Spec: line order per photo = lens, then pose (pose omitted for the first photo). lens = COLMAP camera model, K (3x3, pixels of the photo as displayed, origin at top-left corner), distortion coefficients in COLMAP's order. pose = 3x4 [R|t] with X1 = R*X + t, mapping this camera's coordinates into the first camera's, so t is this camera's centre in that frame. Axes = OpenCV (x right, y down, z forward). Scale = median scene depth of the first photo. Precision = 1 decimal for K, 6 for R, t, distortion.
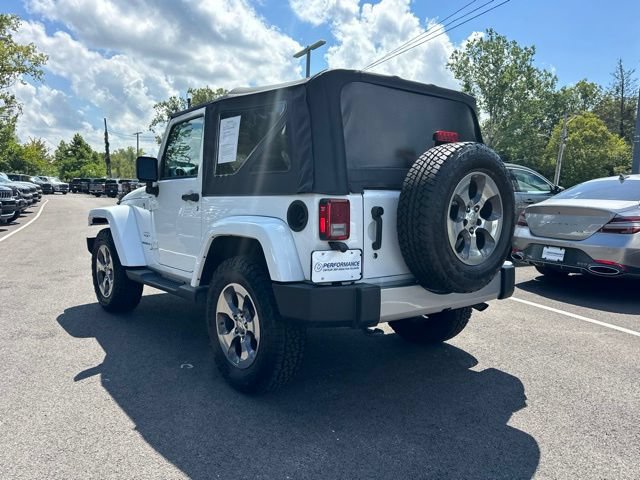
lens RADIAL K [[507.1, 0, 318.2], [0, 507.1, 243.4], [0, 0, 1]] dist [0.071091, -0.105713]
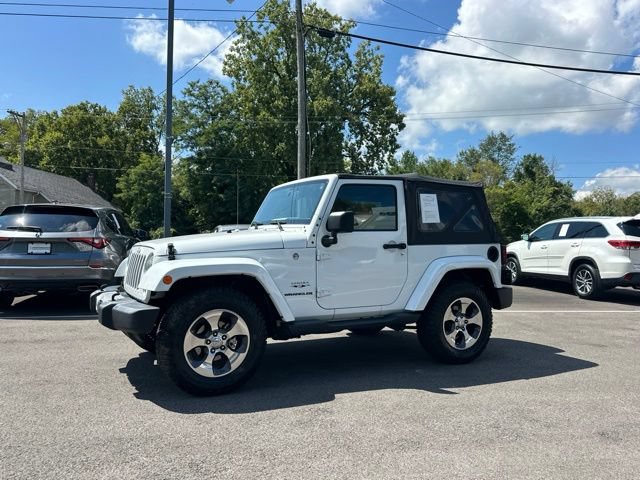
lens RADIAL K [[507.1, 0, 315.8], [0, 507.1, 253.0], [0, 0, 1]] dist [0.071091, -0.105713]
pose [[0.193396, -0.035482, 0.980479, -1.695181], [0.086819, 0.996044, 0.018921, -0.125078], [-0.977272, 0.081465, 0.195711, 1.026620]]
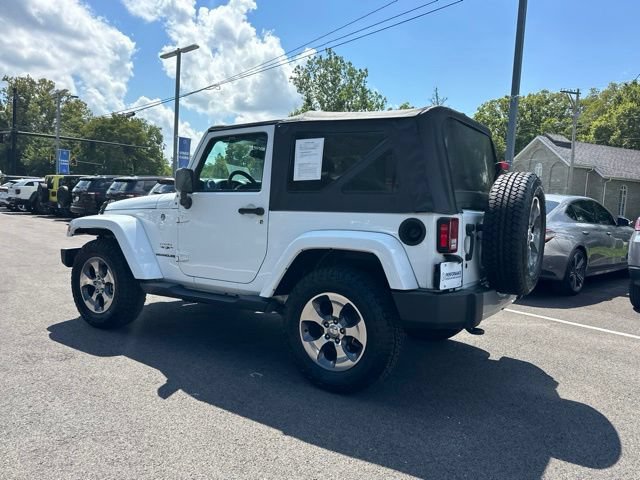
lens RADIAL K [[507.1, 0, 316.0], [0, 507.1, 242.7], [0, 0, 1]] dist [0.071091, -0.105713]
pose [[0.952492, -0.002231, 0.304554, -0.475188], [0.006427, 0.999898, -0.012777, -0.013132], [-0.304494, 0.014127, 0.952409, -0.017549]]
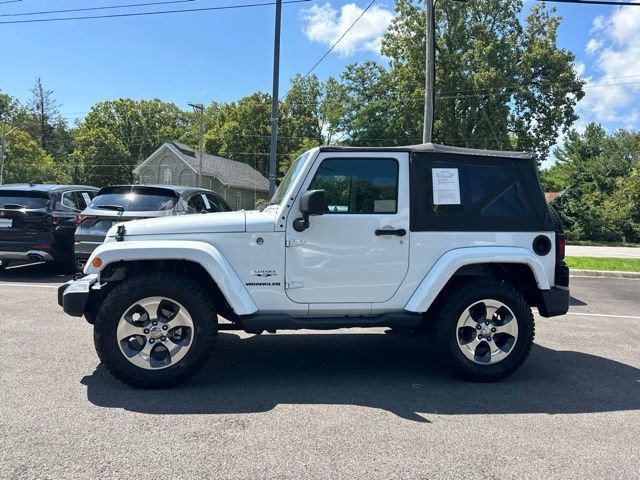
lens RADIAL K [[507.1, 0, 317.2], [0, 507.1, 242.0], [0, 0, 1]] dist [0.071091, -0.105713]
pose [[0.496743, -0.039273, 0.867009, -1.366793], [0.064078, 0.997909, 0.008489, -0.096824], [-0.865529, 0.051339, 0.498220, 0.653259]]
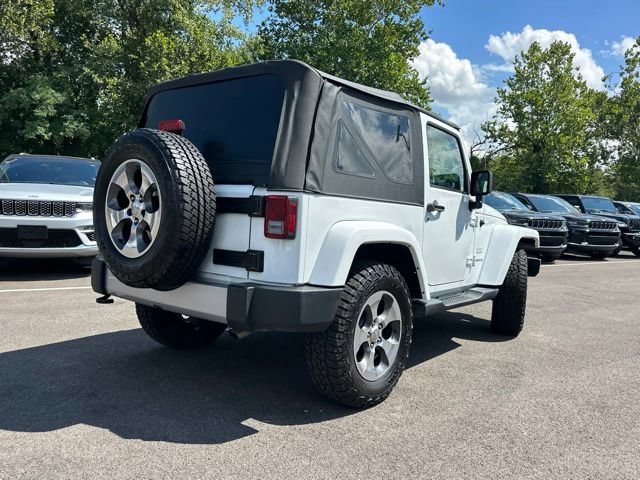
lens RADIAL K [[507.1, 0, 320.3], [0, 507.1, 243.7], [0, 0, 1]] dist [0.071091, -0.105713]
pose [[0.211723, 0.059679, -0.975506, 1.098255], [-0.139516, 0.989757, 0.030270, -0.050872], [0.967320, 0.129689, 0.217880, 0.952565]]
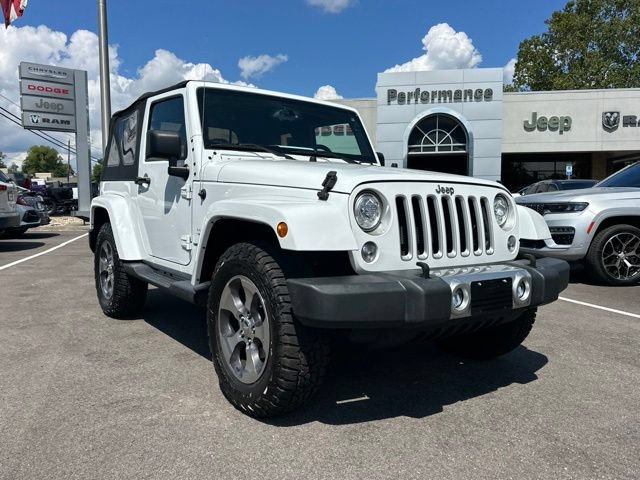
lens RADIAL K [[507.1, 0, 311.3], [0, 507.1, 248.4], [0, 0, 1]] dist [0.071091, -0.105713]
pose [[-0.997839, -0.036555, 0.054594, -0.323233], [-0.025873, 0.982413, 0.184922, -0.197191], [-0.060394, 0.183110, -0.981236, 2.521805]]
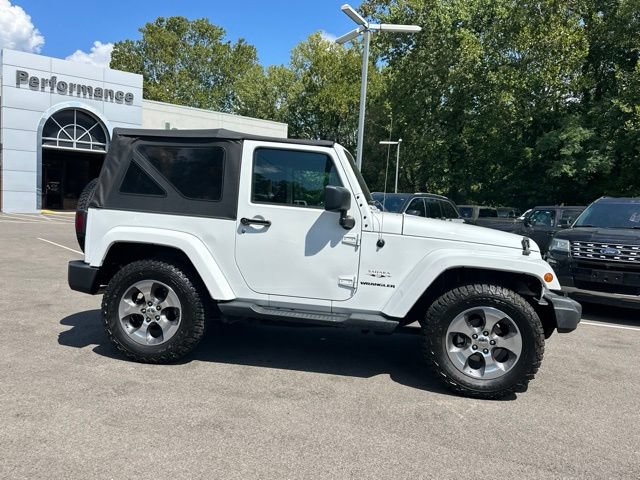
lens RADIAL K [[507.1, 0, 311.3], [0, 507.1, 251.1], [0, 0, 1]] dist [0.071091, -0.105713]
pose [[-0.741584, -0.011476, -0.670762, 0.798113], [-0.134104, 0.982209, 0.131459, -0.229749], [0.657320, 0.187440, -0.729929, 2.346537]]
